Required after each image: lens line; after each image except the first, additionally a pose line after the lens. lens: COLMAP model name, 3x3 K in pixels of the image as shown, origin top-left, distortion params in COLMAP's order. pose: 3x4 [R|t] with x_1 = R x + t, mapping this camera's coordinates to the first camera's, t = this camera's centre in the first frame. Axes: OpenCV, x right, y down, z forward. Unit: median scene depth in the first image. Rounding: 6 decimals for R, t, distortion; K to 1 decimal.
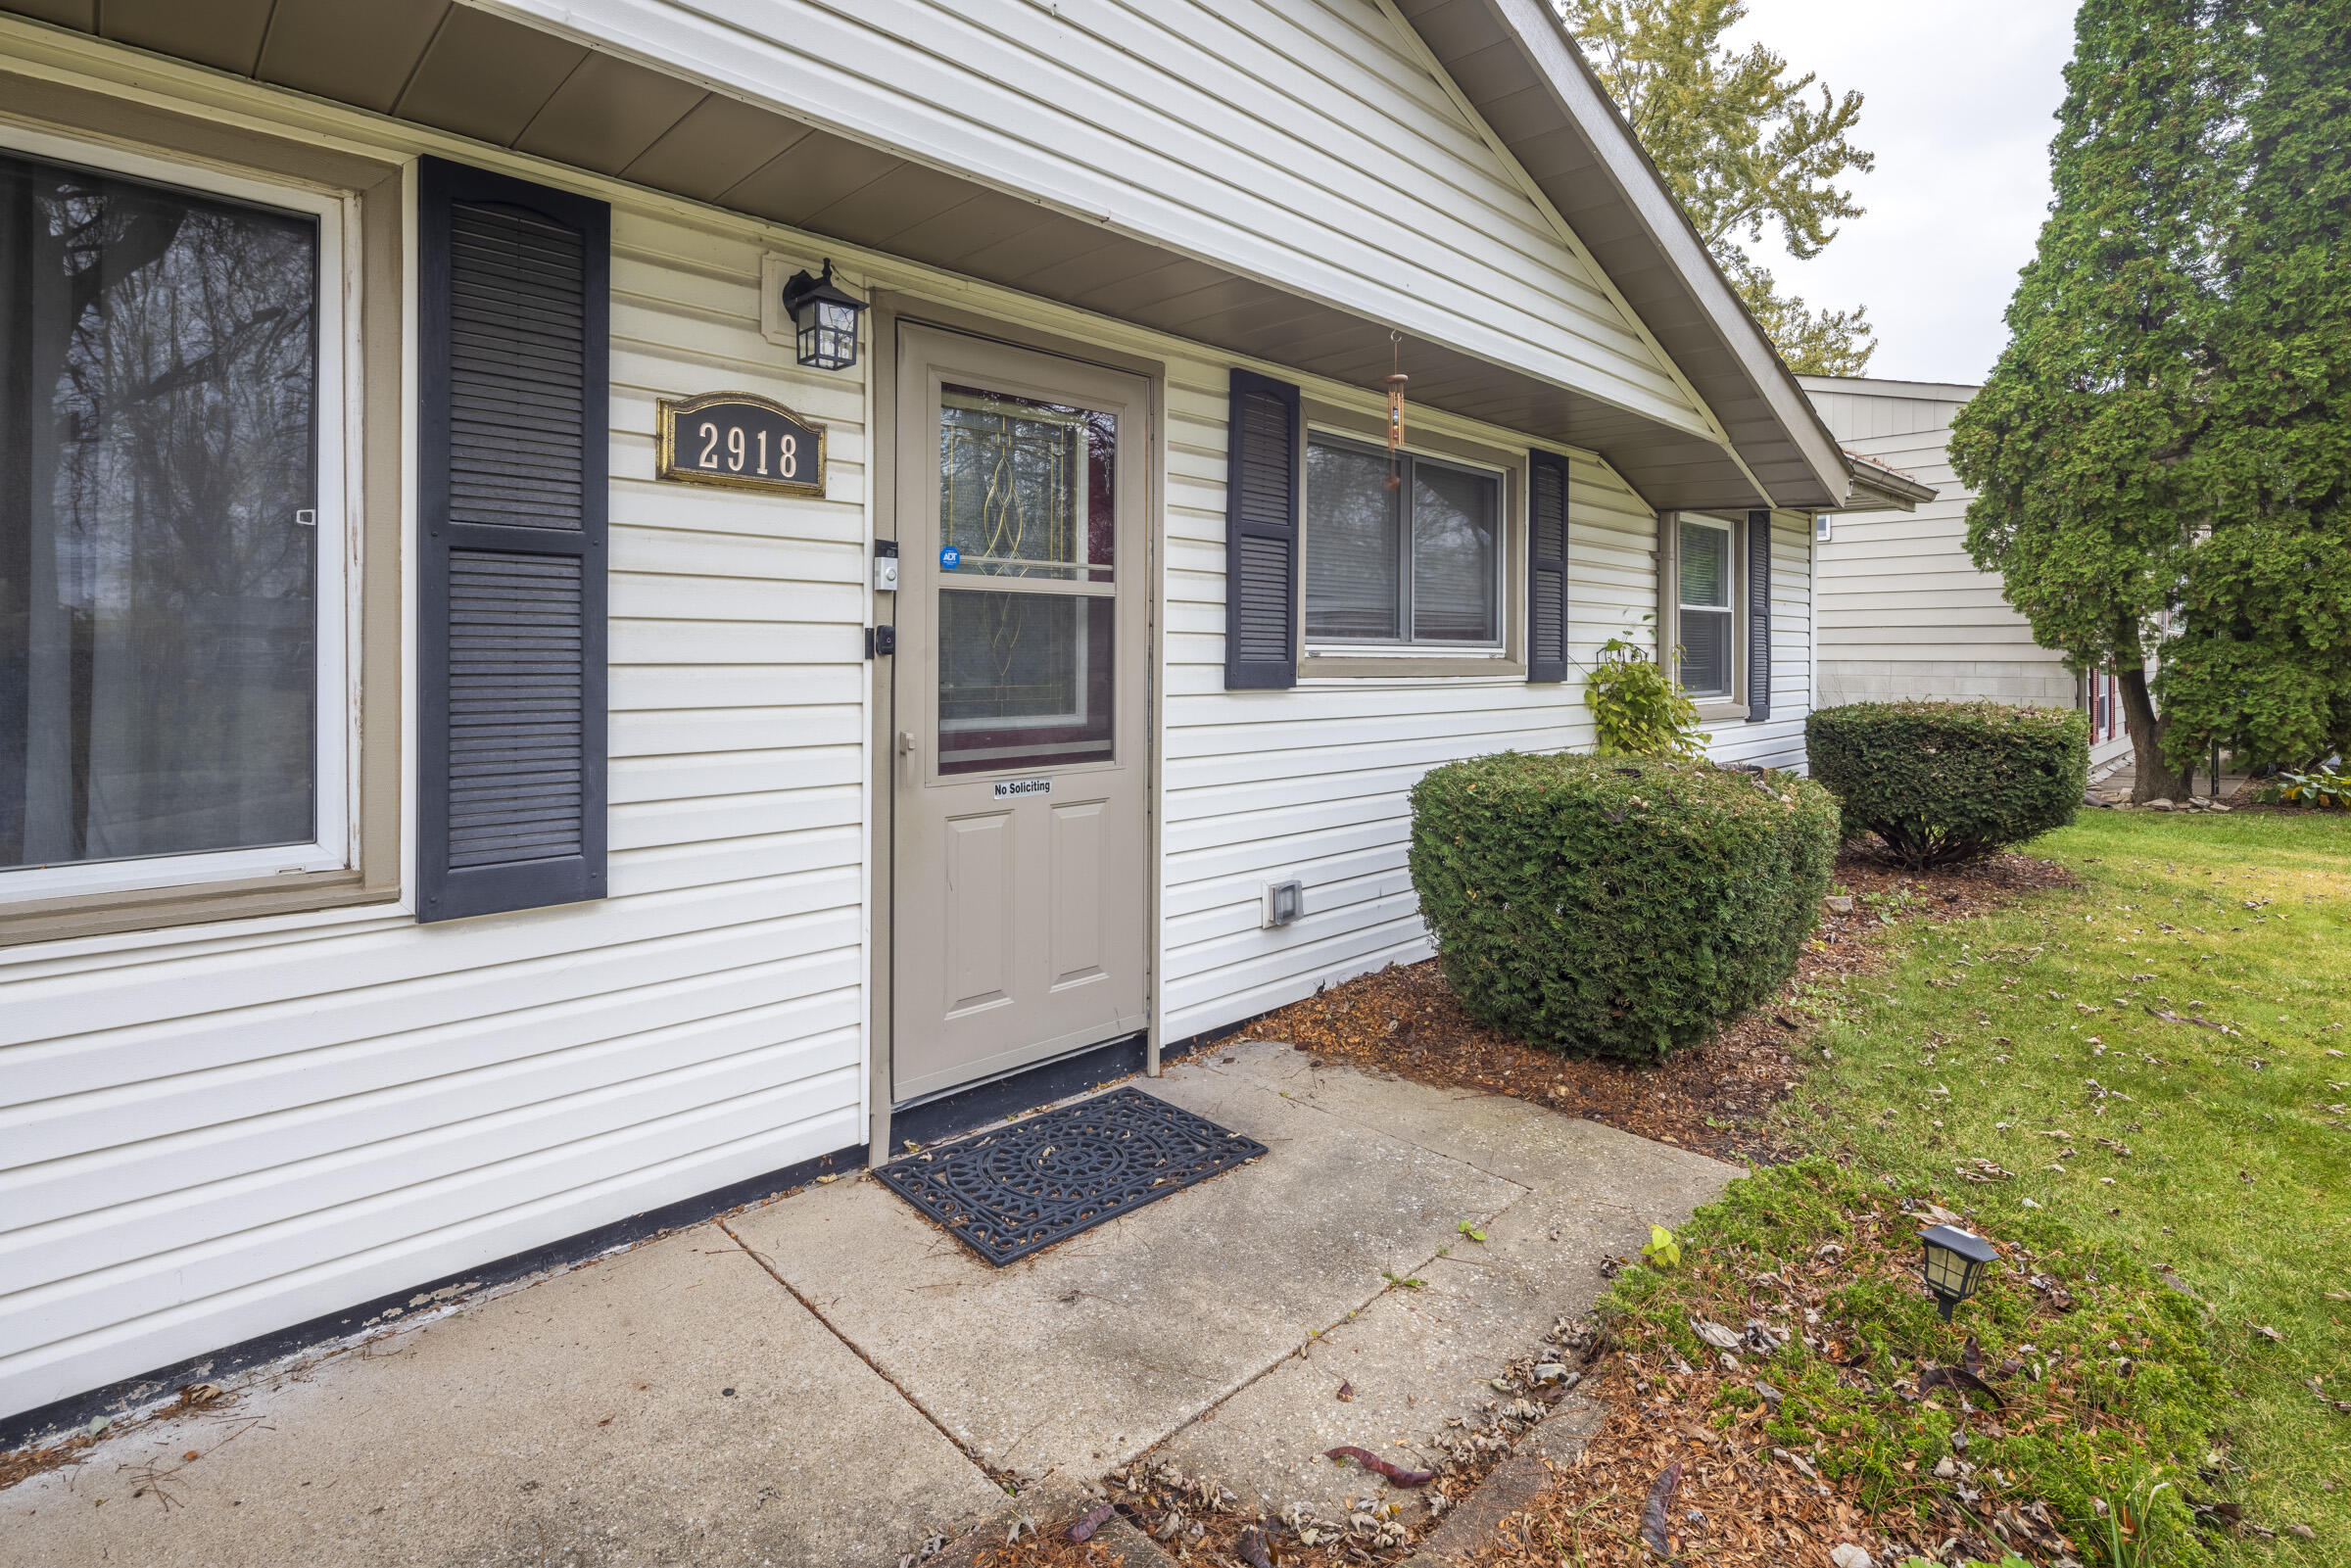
lens RADIAL K [[1134.1, 0, 1158.9], [0, 1134.1, 654.9], [0, 0, 1]] dist [0.002654, -0.002985]
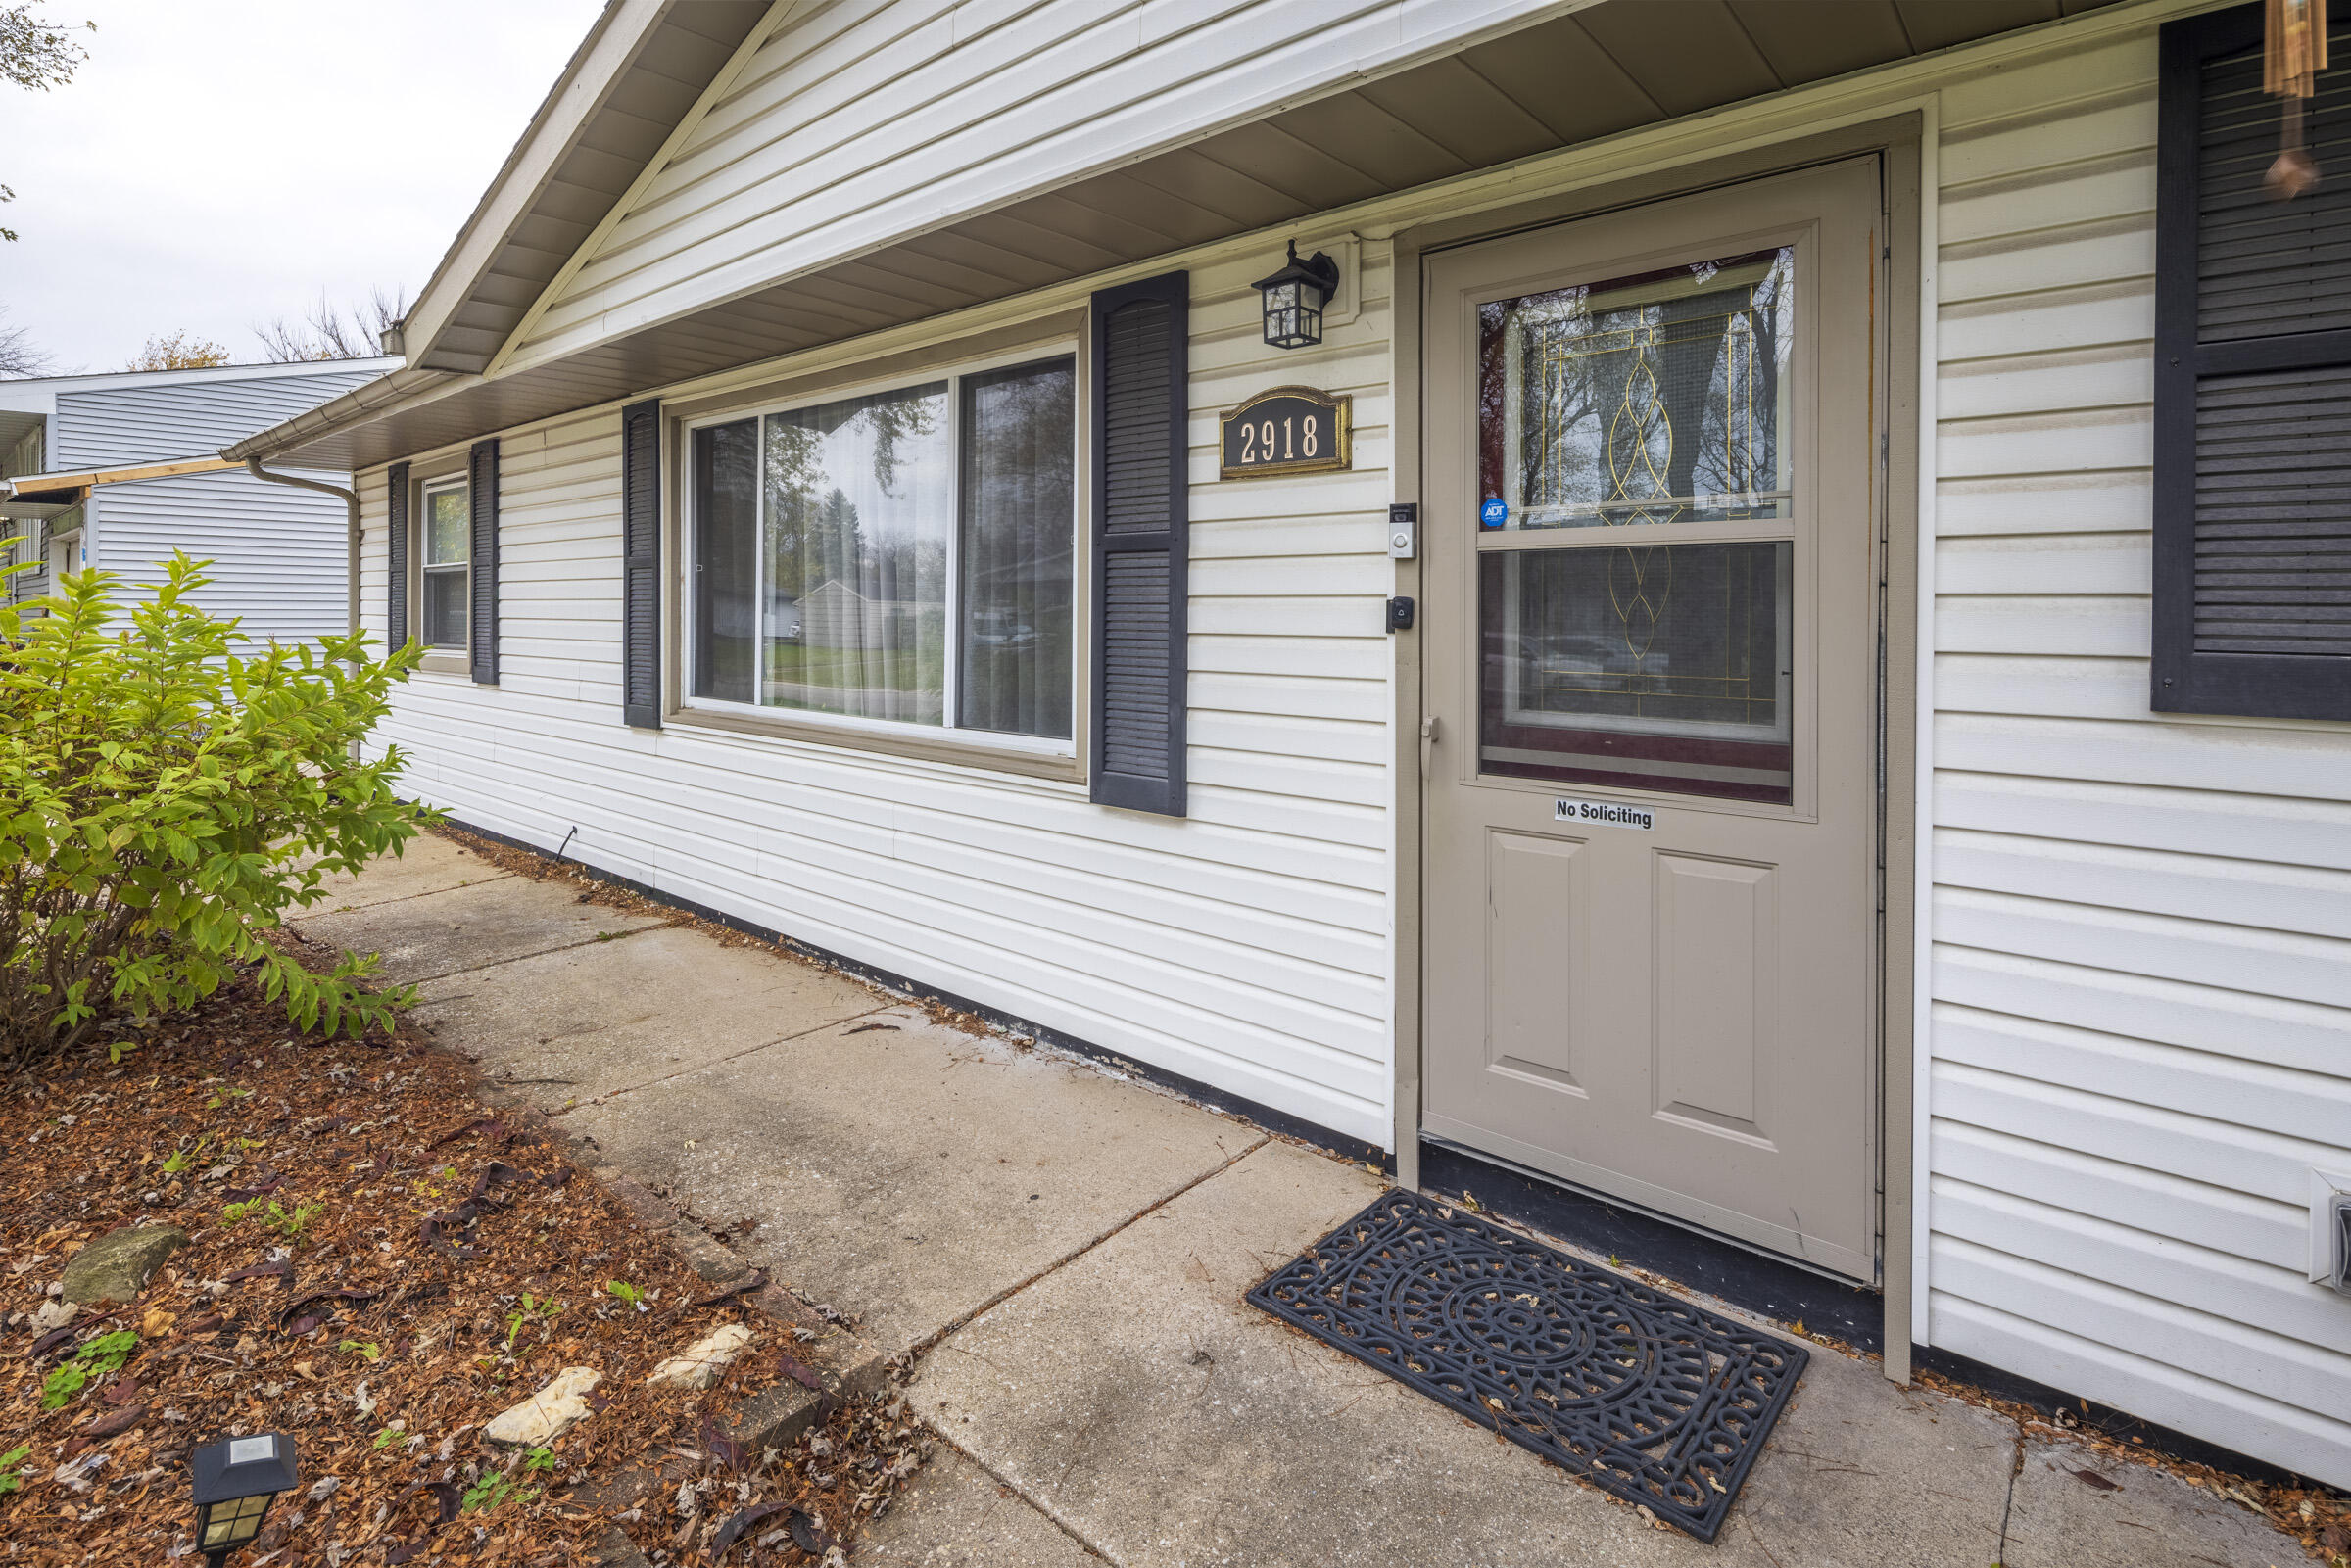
lens RADIAL K [[1134.1, 0, 1149.8], [0, 1134.1, 616.9], [0, 0, 1]] dist [0.002654, -0.002985]
pose [[0.090503, 0.001586, -0.995895, 0.628758], [-0.006198, 0.999980, 0.001030, -0.009189], [0.995877, 0.006080, 0.090511, 0.691239]]
